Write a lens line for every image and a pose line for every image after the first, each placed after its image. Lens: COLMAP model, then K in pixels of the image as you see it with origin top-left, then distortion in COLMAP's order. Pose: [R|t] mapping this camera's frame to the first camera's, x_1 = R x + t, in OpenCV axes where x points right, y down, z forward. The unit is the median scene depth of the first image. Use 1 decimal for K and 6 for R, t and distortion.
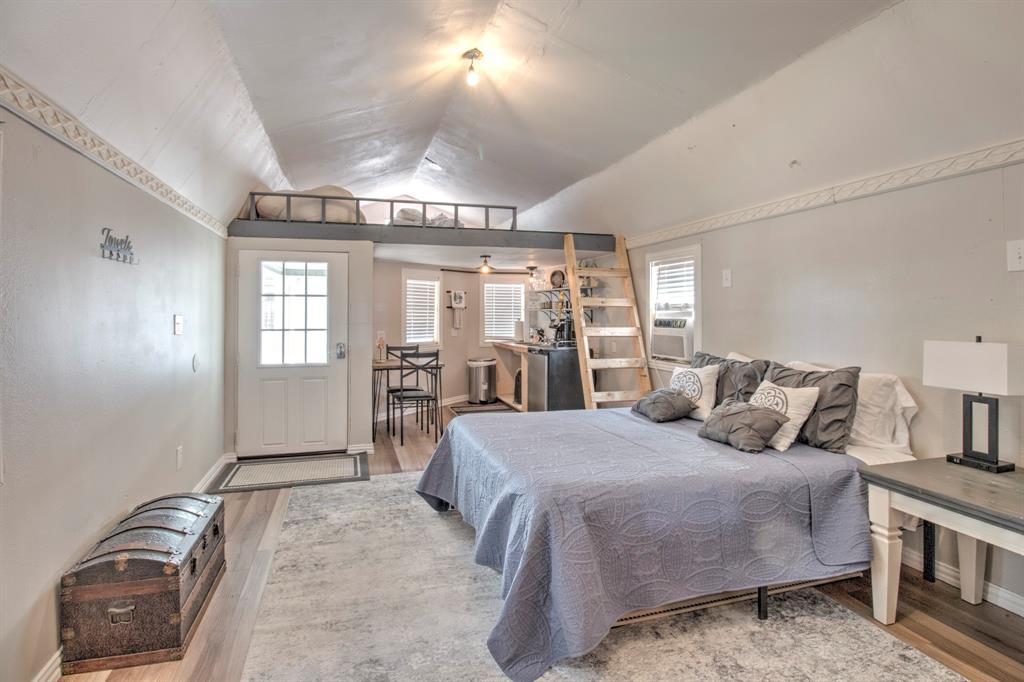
lens RADIAL K [[492.8, 0, 474.2], [0, 492.8, 311.7], [0, 0, 1]] dist [-0.018550, -0.005934]
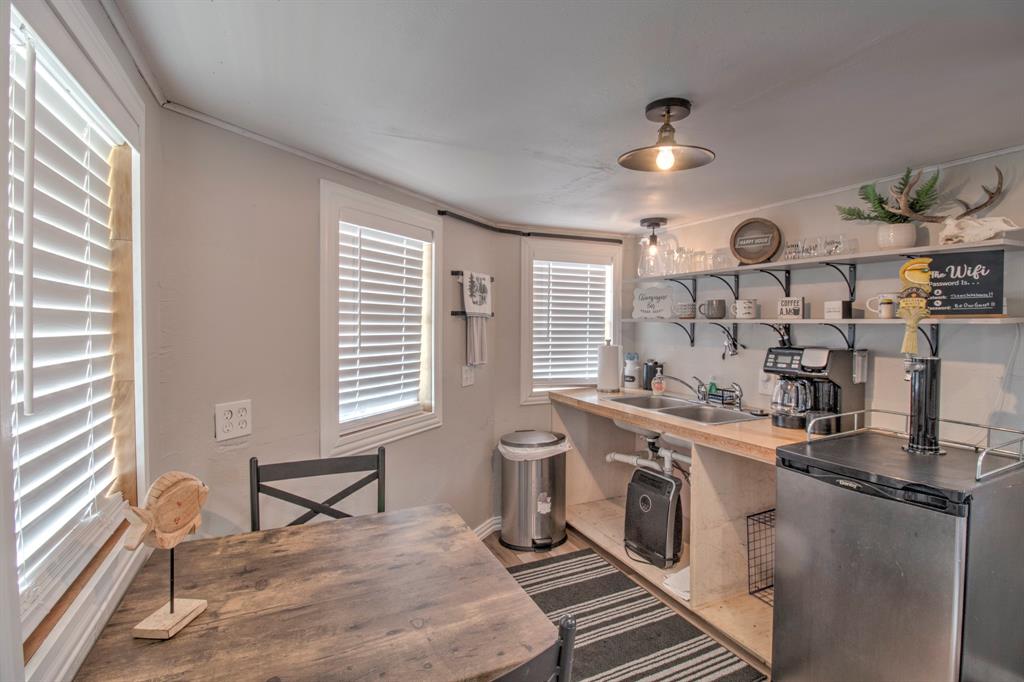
lens RADIAL K [[492.8, 0, 523.2], [0, 492.8, 333.0], [0, 0, 1]] dist [-0.018550, -0.005934]
pose [[0.980370, -0.000934, 0.197162, -0.075525], [-0.003692, 0.999726, 0.023097, -0.002482], [-0.197130, -0.023372, 0.980099, 0.603338]]
